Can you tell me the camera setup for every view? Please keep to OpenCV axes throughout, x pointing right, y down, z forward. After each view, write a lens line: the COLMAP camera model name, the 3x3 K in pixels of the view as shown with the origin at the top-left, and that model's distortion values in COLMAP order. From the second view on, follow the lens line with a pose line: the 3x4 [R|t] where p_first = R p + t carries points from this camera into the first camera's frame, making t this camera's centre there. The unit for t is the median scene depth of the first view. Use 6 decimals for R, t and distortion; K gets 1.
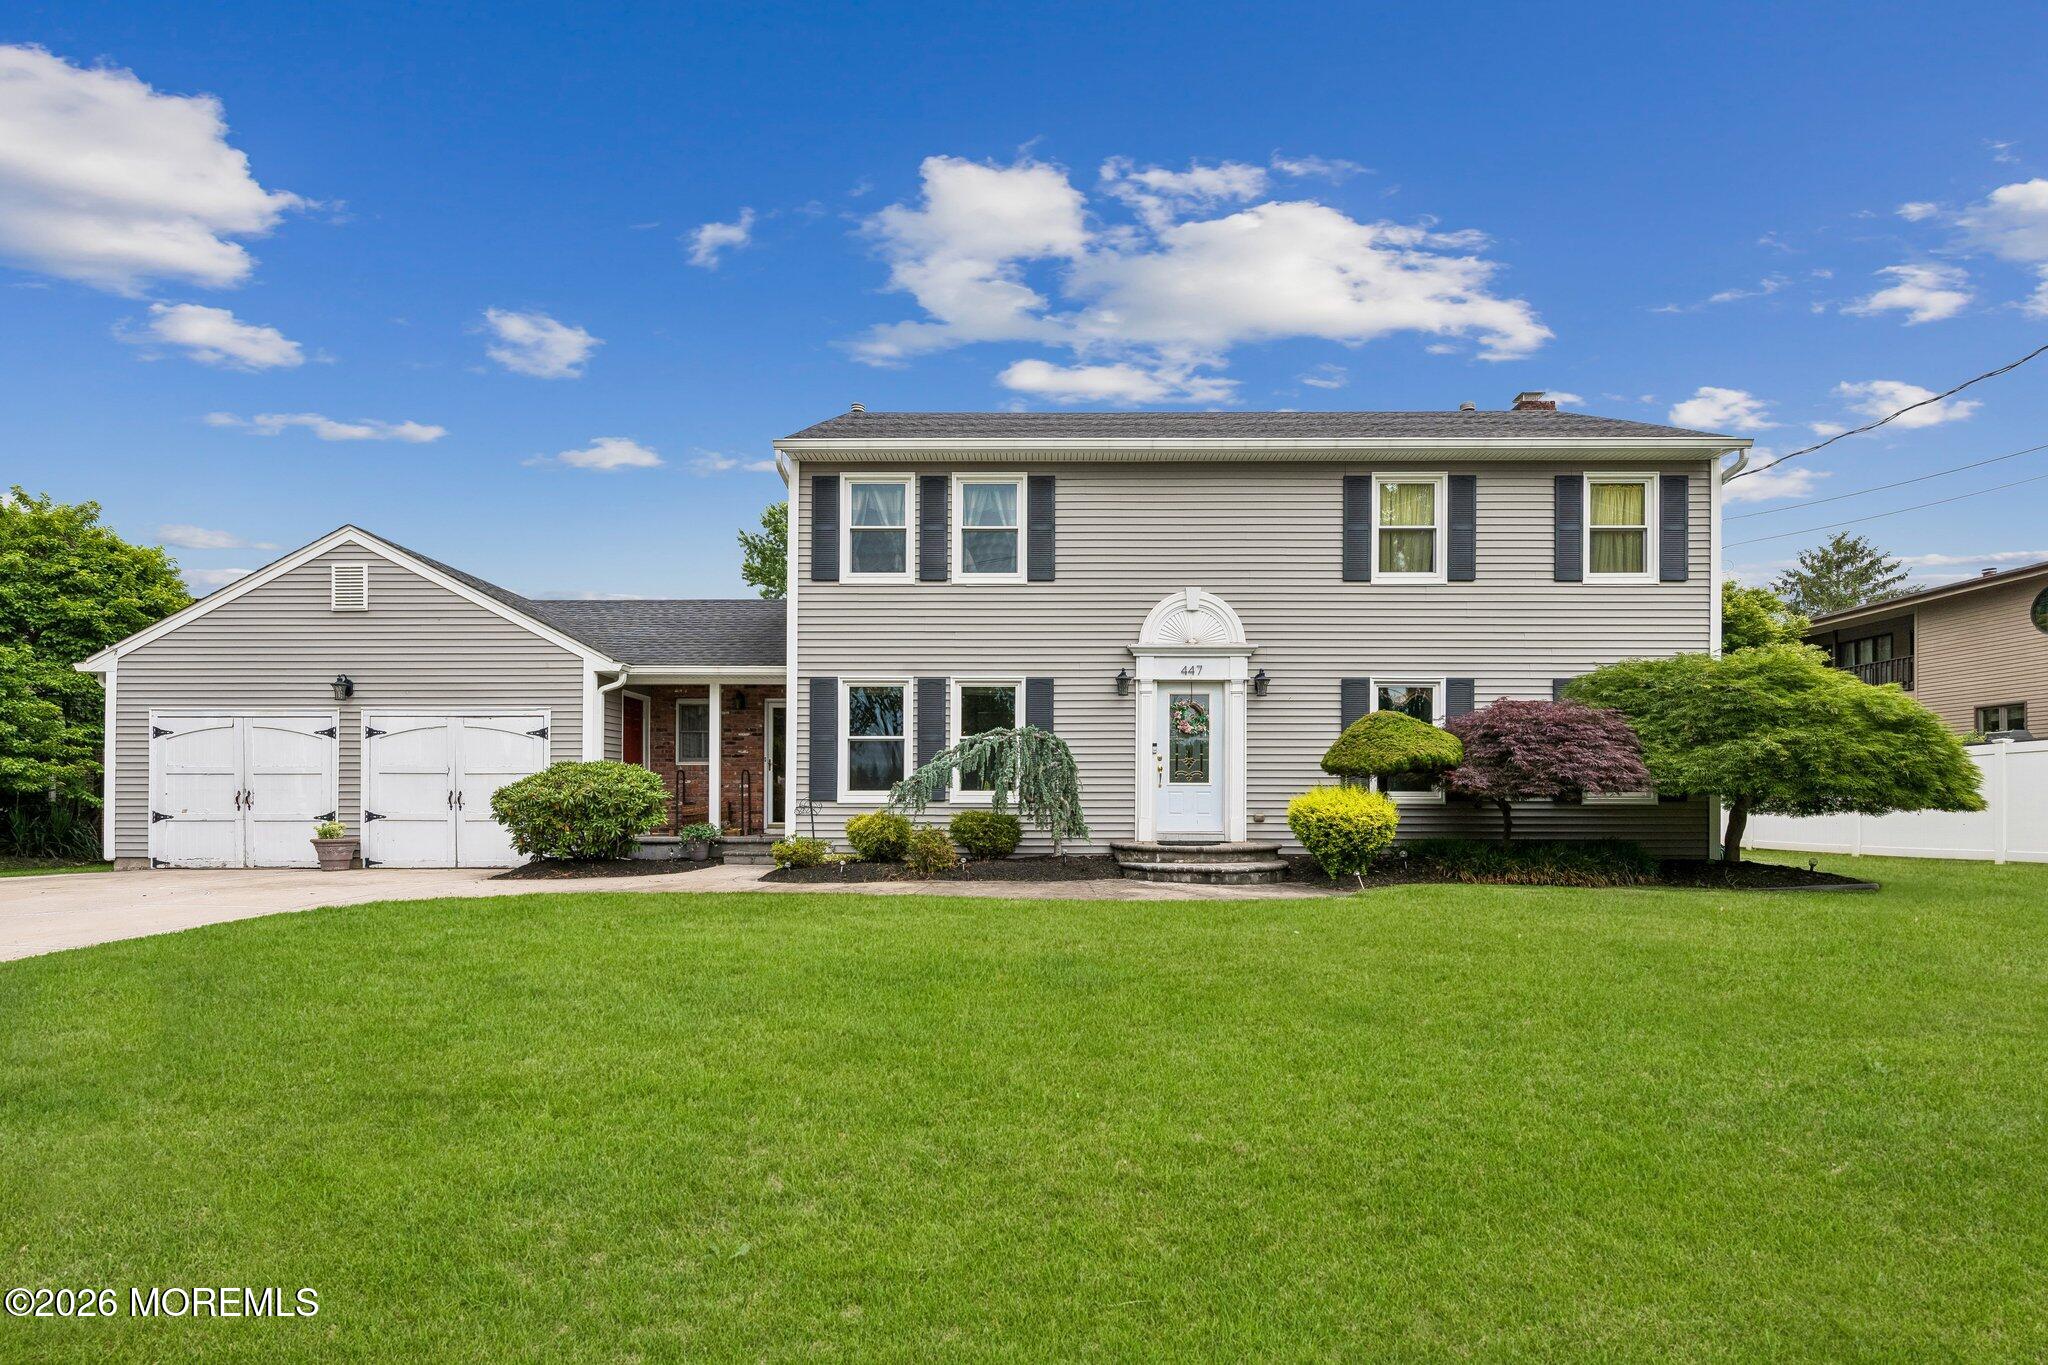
lens RADIAL K [[887.3, 0, 1016.1], [0, 887.3, 783.1], [0, 0, 1]] dist [0.000998, -0.000043]
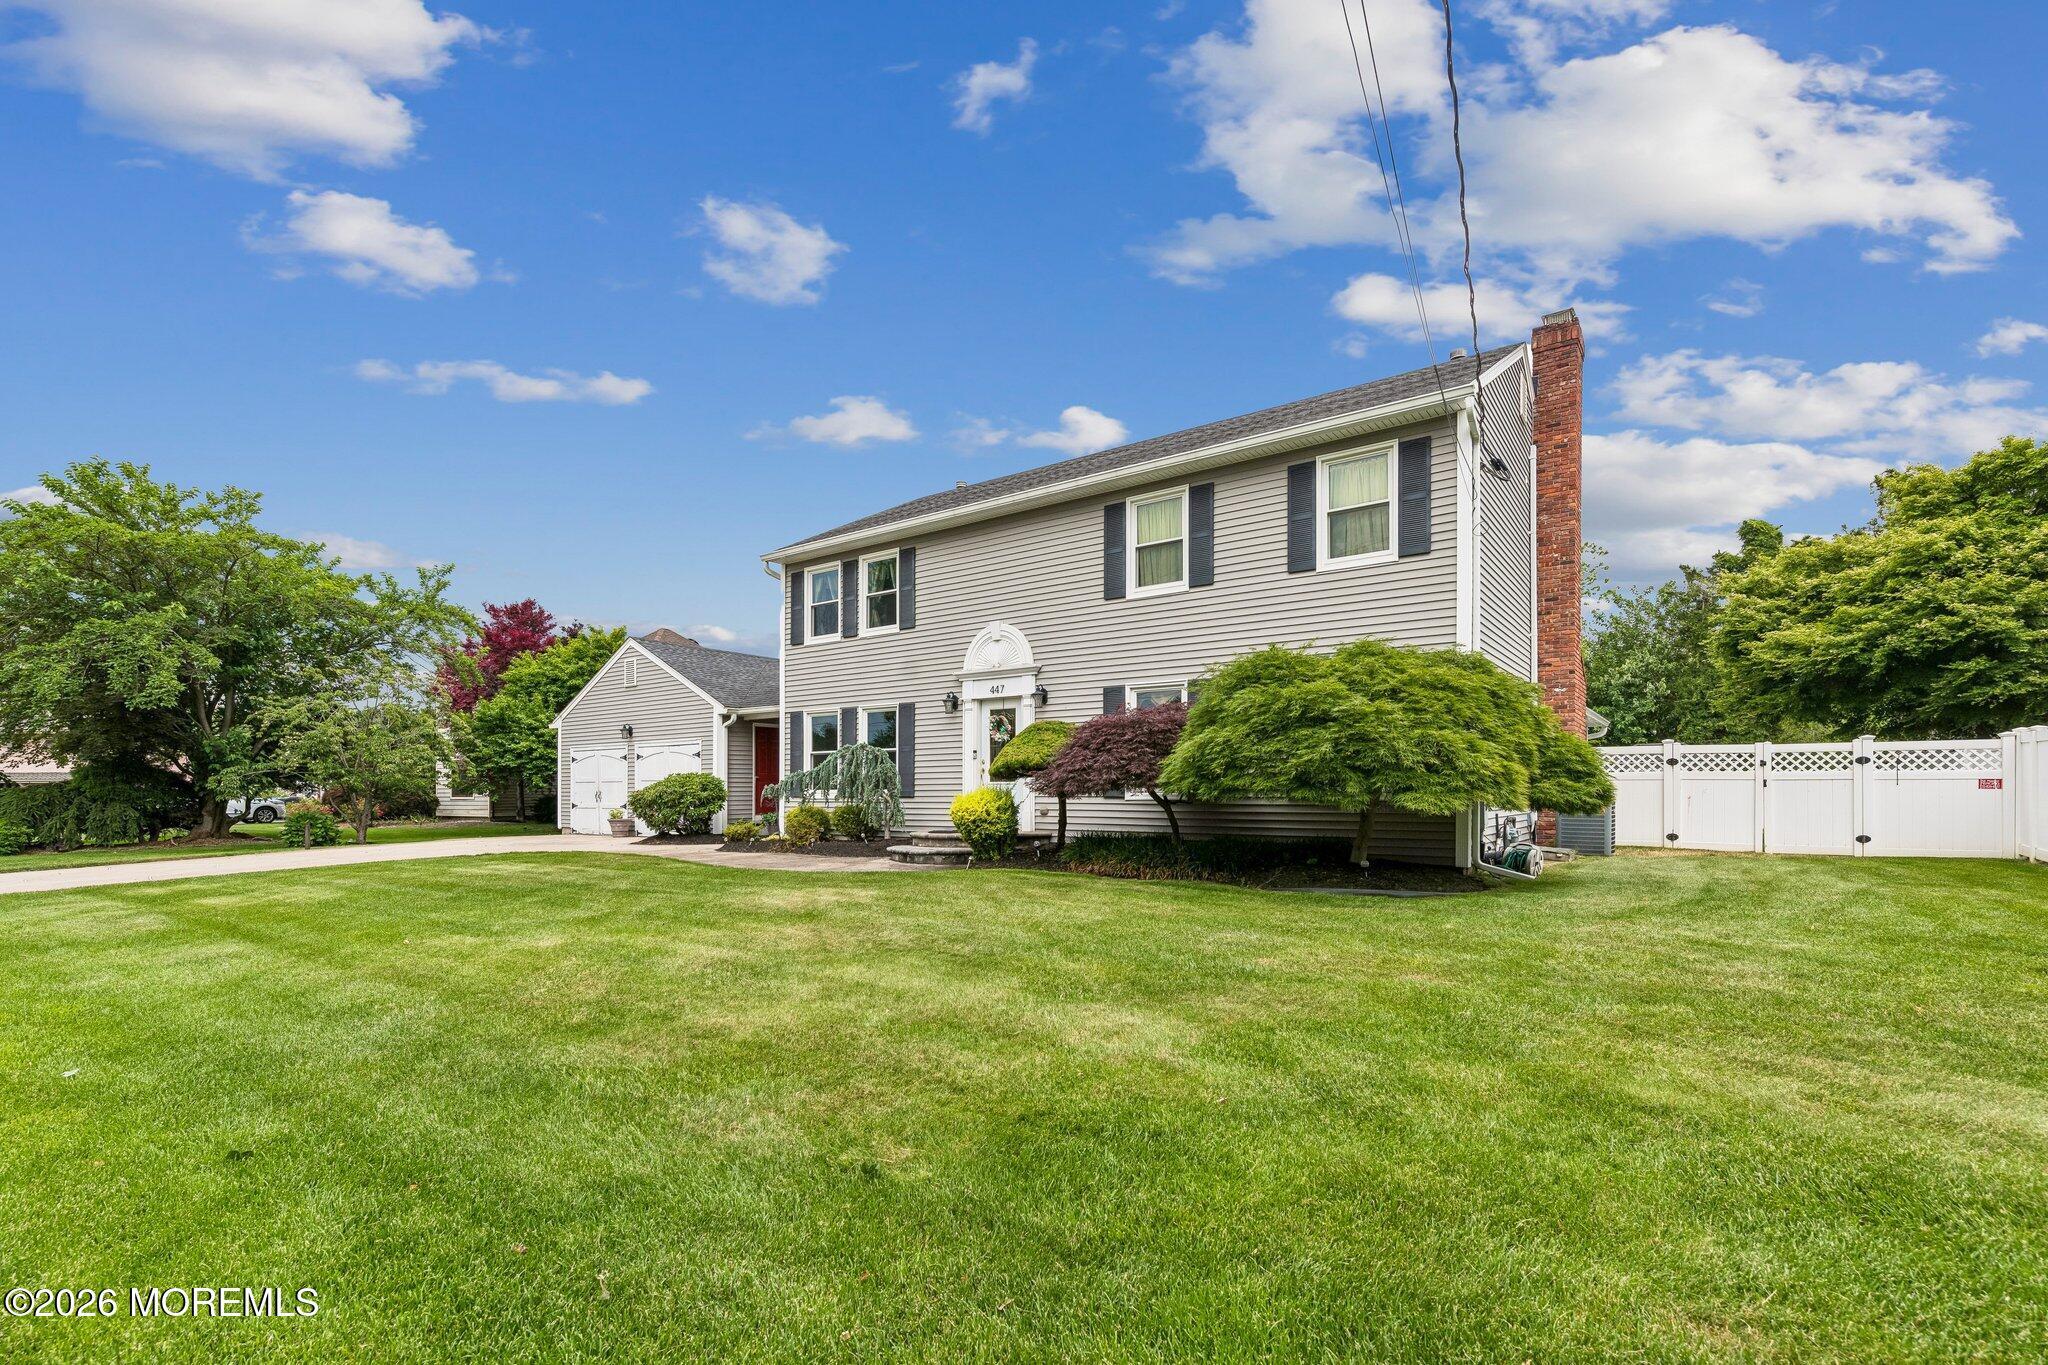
lens RADIAL K [[939.0, 0, 1031.2], [0, 939.0, 771.2], [0, 0, 1]] dist [0.000095, 0.000093]
pose [[0.807242, -0.016091, -0.590001, 0.985685], [0.010497, 0.999862, -0.012907, 0.001659], [0.590128, 0.004226, 0.807299, -0.006845]]
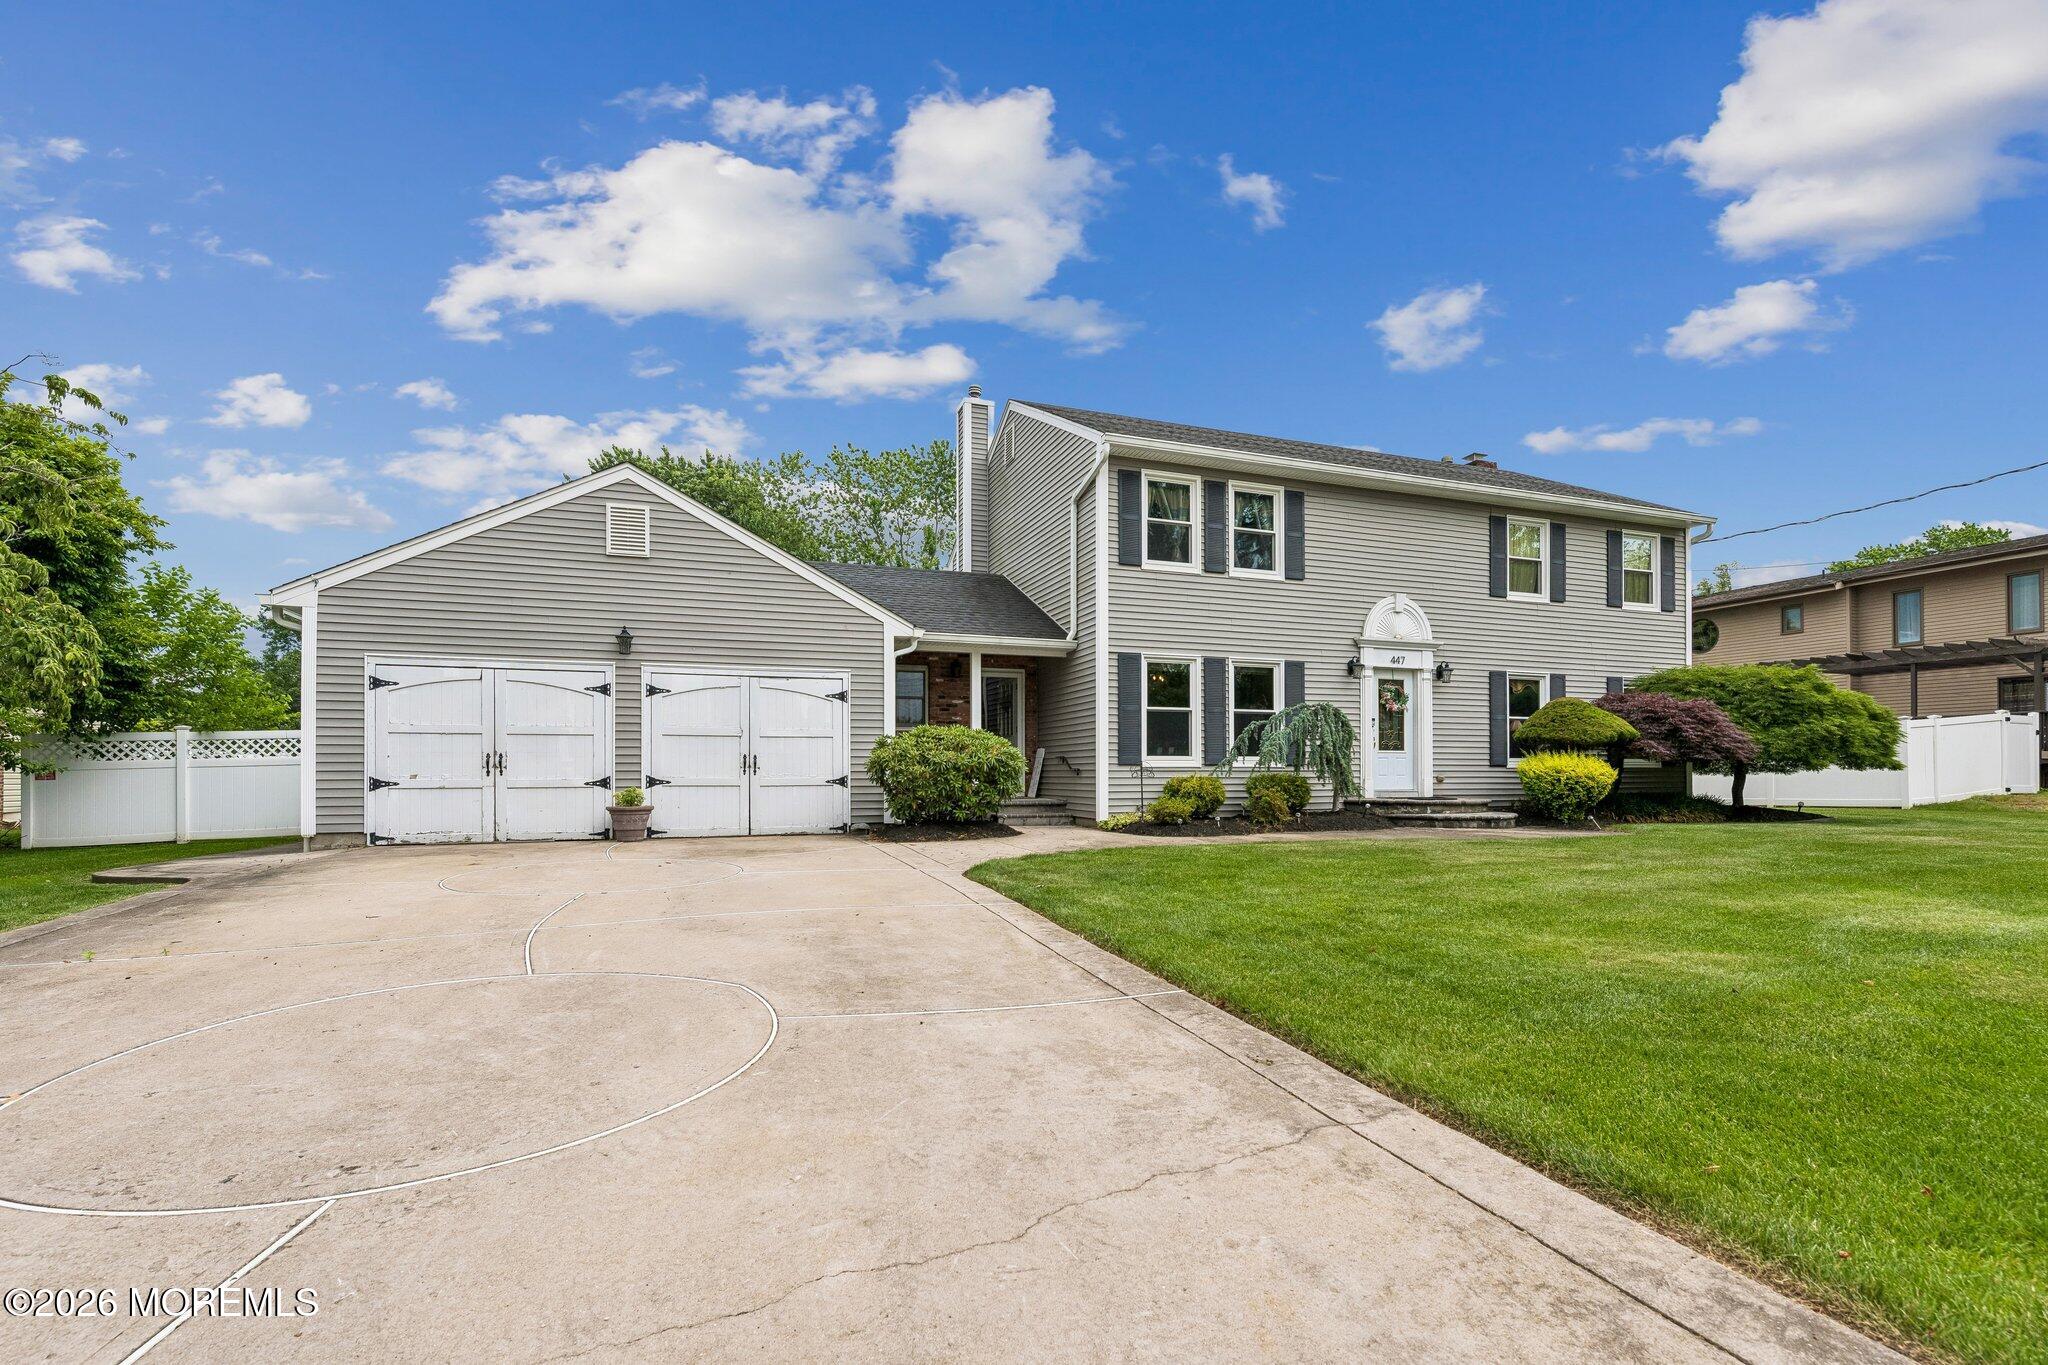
lens RADIAL K [[883.3, 0, 1032.7], [0, 883.3, 749.8], [0, 0, 1]] dist [-0.000094, 0.000065]
pose [[0.941671, 0.005957, 0.336483, -0.695793], [-0.007336, 0.999969, 0.002828, -0.001129], [-0.336455, -0.005131, 0.941685, 0.005540]]
